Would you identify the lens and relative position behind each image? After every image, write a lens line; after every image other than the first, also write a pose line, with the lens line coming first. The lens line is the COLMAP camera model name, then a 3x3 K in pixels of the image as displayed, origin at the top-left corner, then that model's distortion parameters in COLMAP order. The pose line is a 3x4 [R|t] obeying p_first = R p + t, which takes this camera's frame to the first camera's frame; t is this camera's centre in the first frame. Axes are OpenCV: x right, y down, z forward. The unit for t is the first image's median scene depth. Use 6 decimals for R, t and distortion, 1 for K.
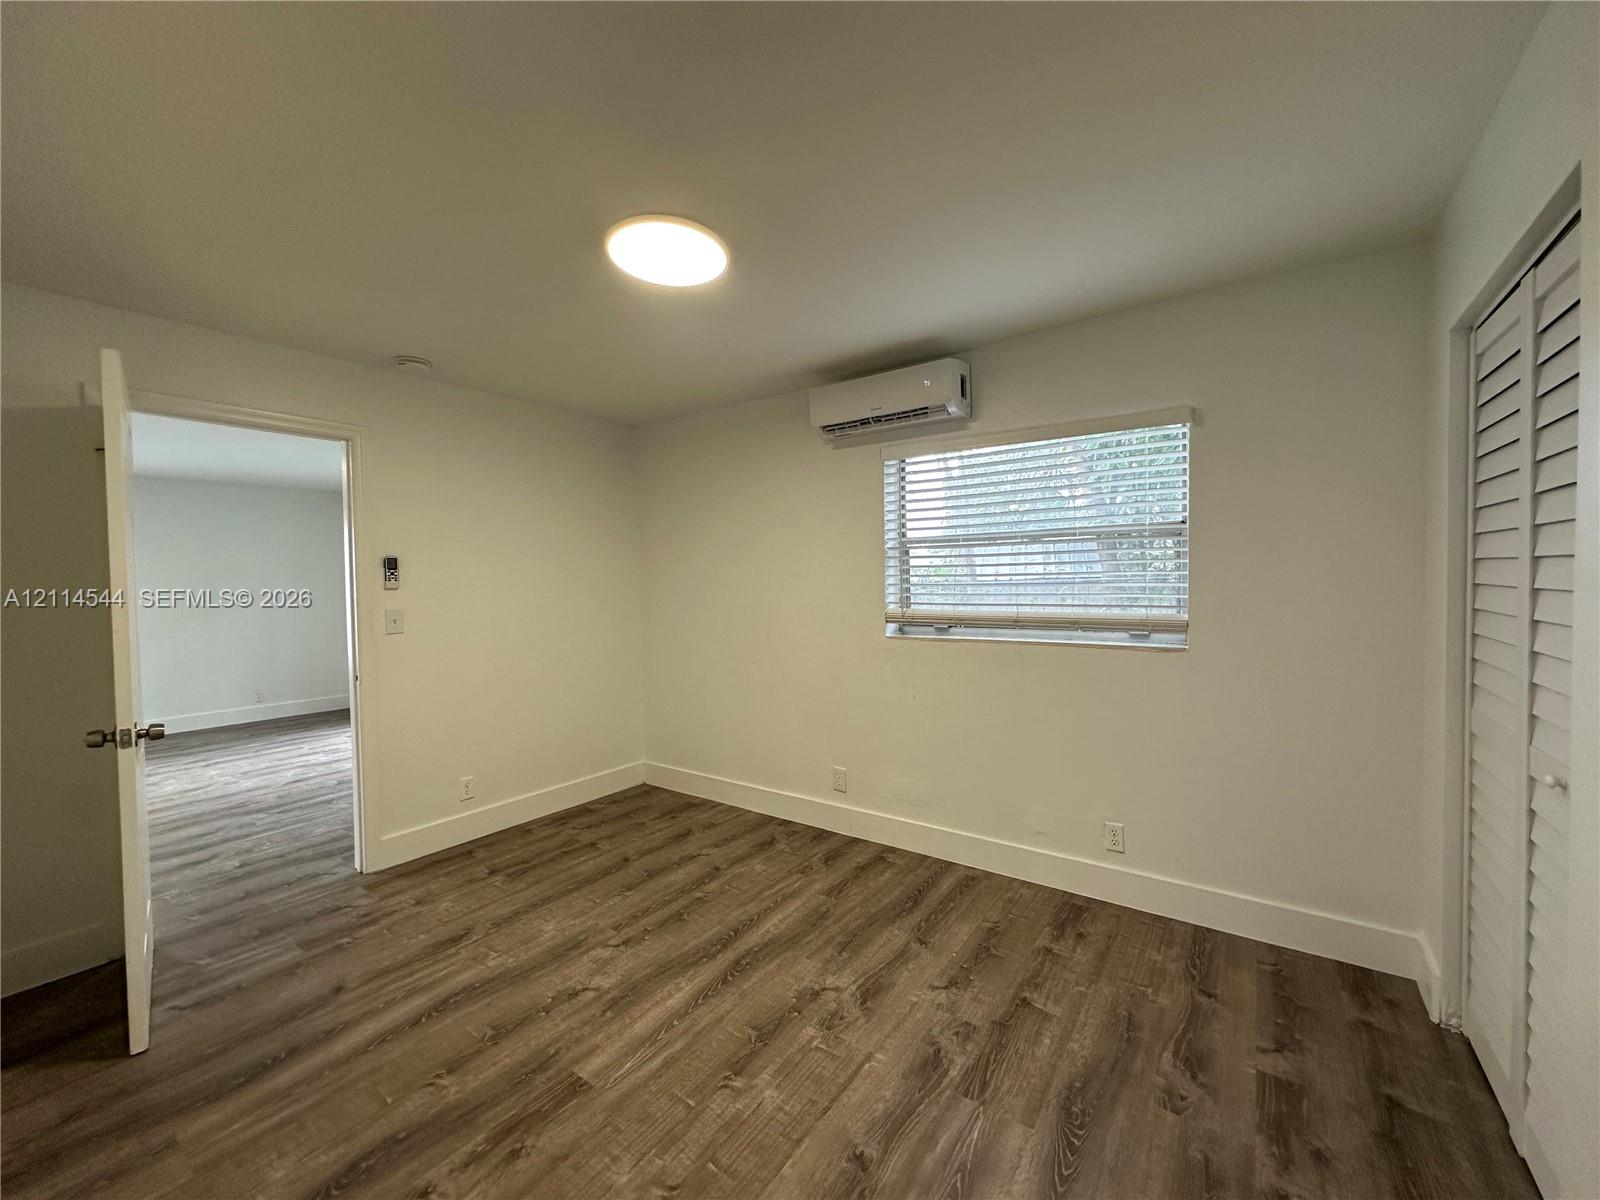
lens RADIAL K [[636.4, 0, 799.8], [0, 636.4, 598.4], [0, 0, 1]] dist [-0.004208, 0.000708]
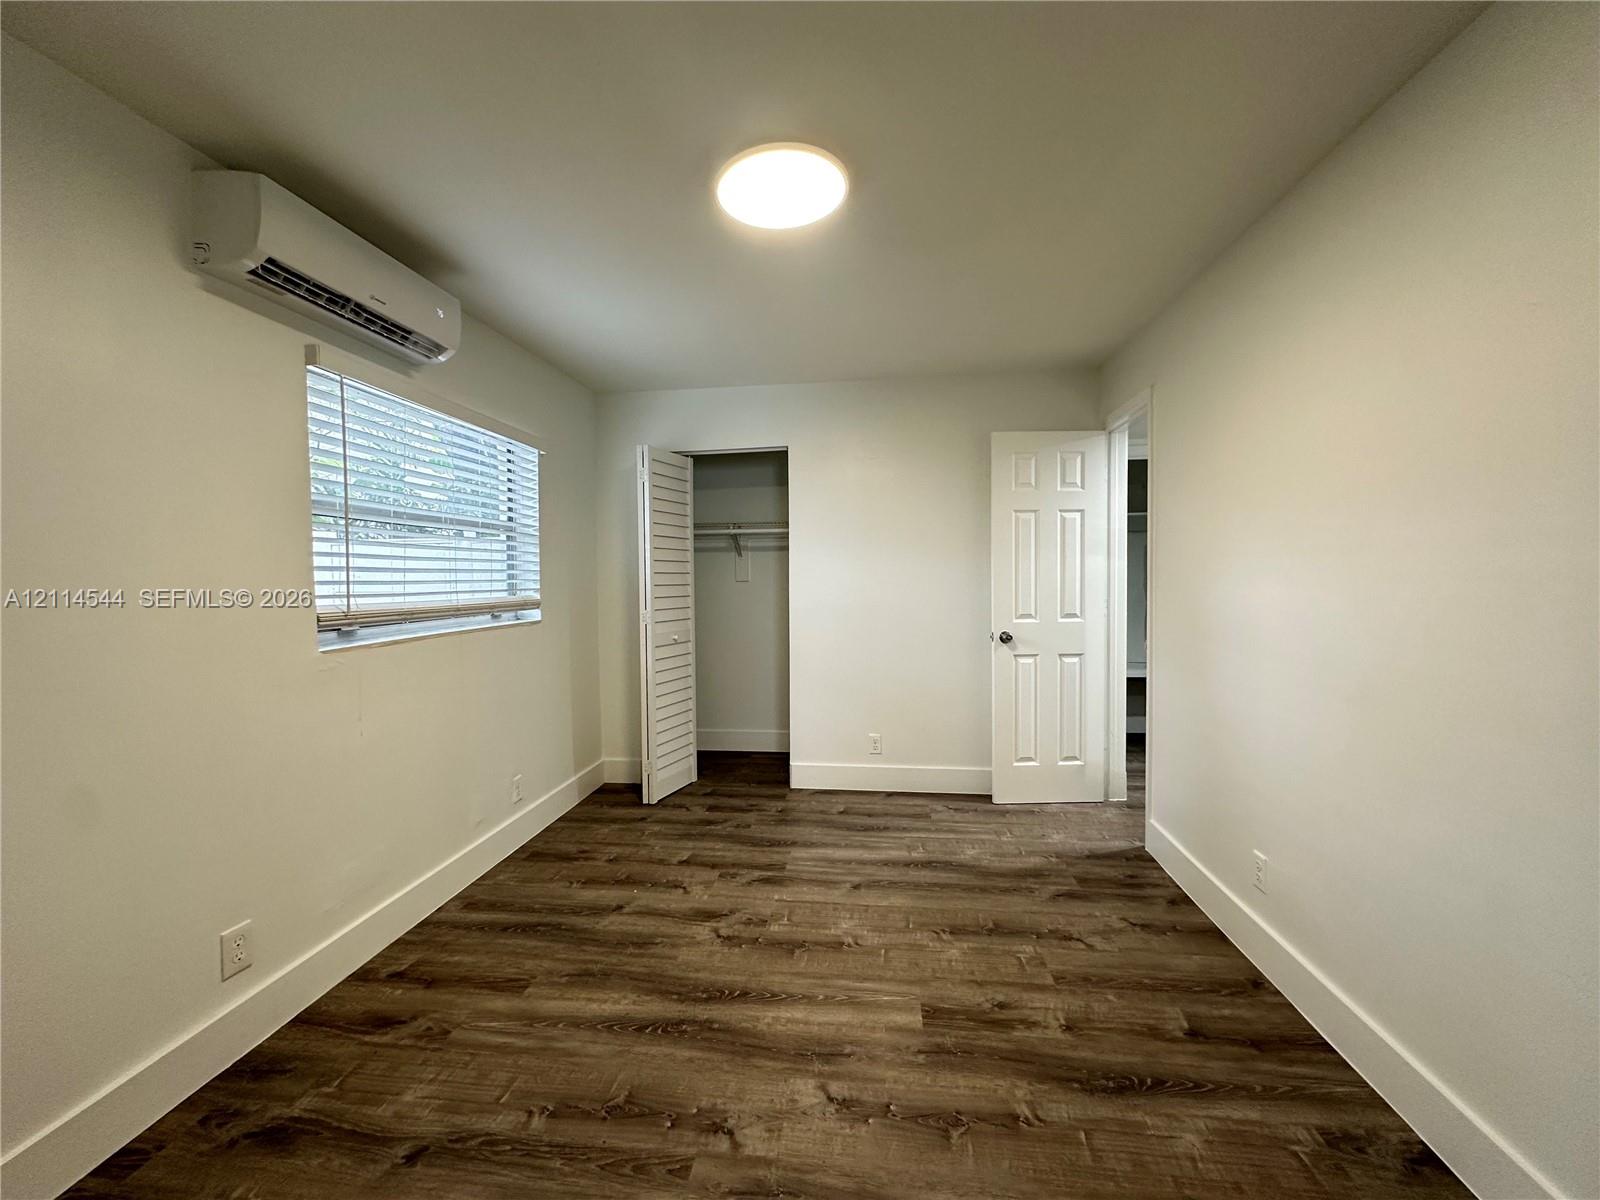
lens RADIAL K [[636.4, 0, 799.8], [0, 636.4, 598.4], [0, 0, 1]] dist [-0.004208, 0.000708]
pose [[-0.477081, -0.011365, 0.878786, -0.995677], [0.042084, 0.998474, 0.035760, 0.010353], [-0.877851, 0.054043, -0.475875, 1.400631]]
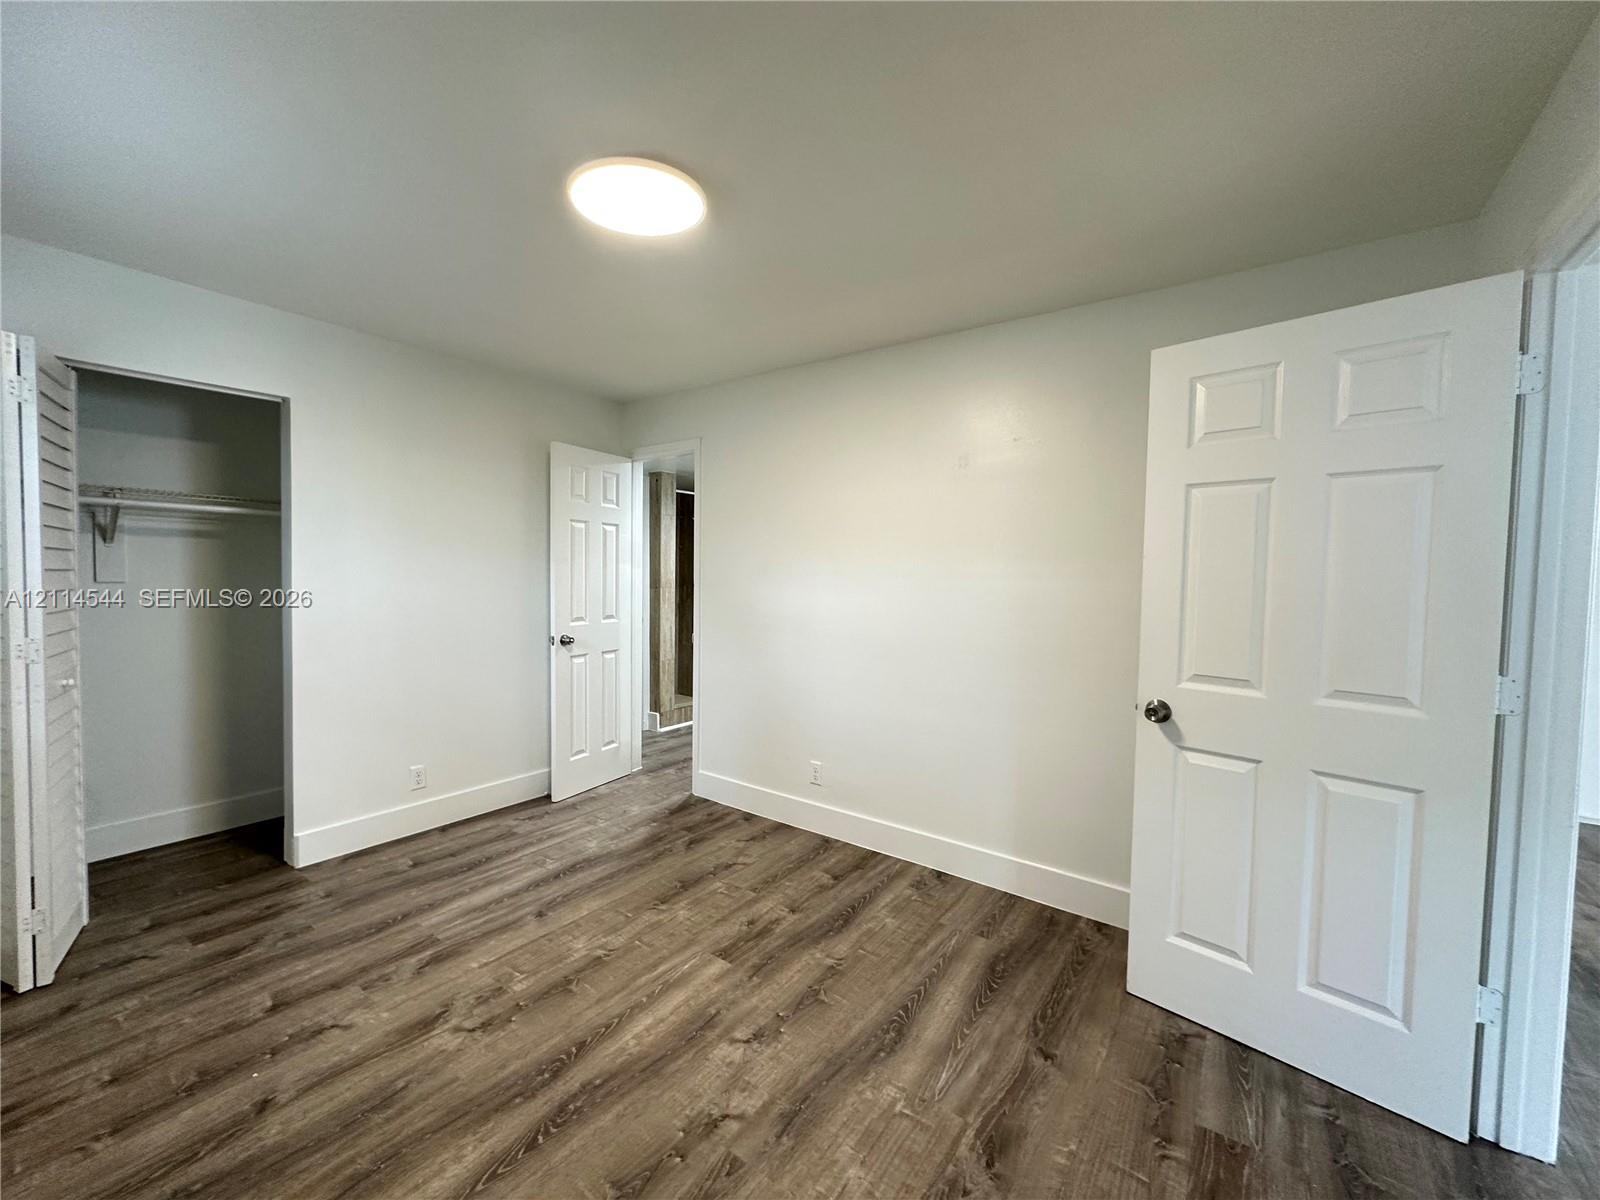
lens RADIAL K [[636.4, 0, 799.8], [0, 636.4, 598.4], [0, 0, 1]] dist [-0.004208, 0.000708]
pose [[-0.999986, -0.002113, 0.004783, -0.427167], [-0.001797, 0.997869, 0.065226, -0.035879], [-0.004911, 0.065216, -0.997859, 1.881375]]
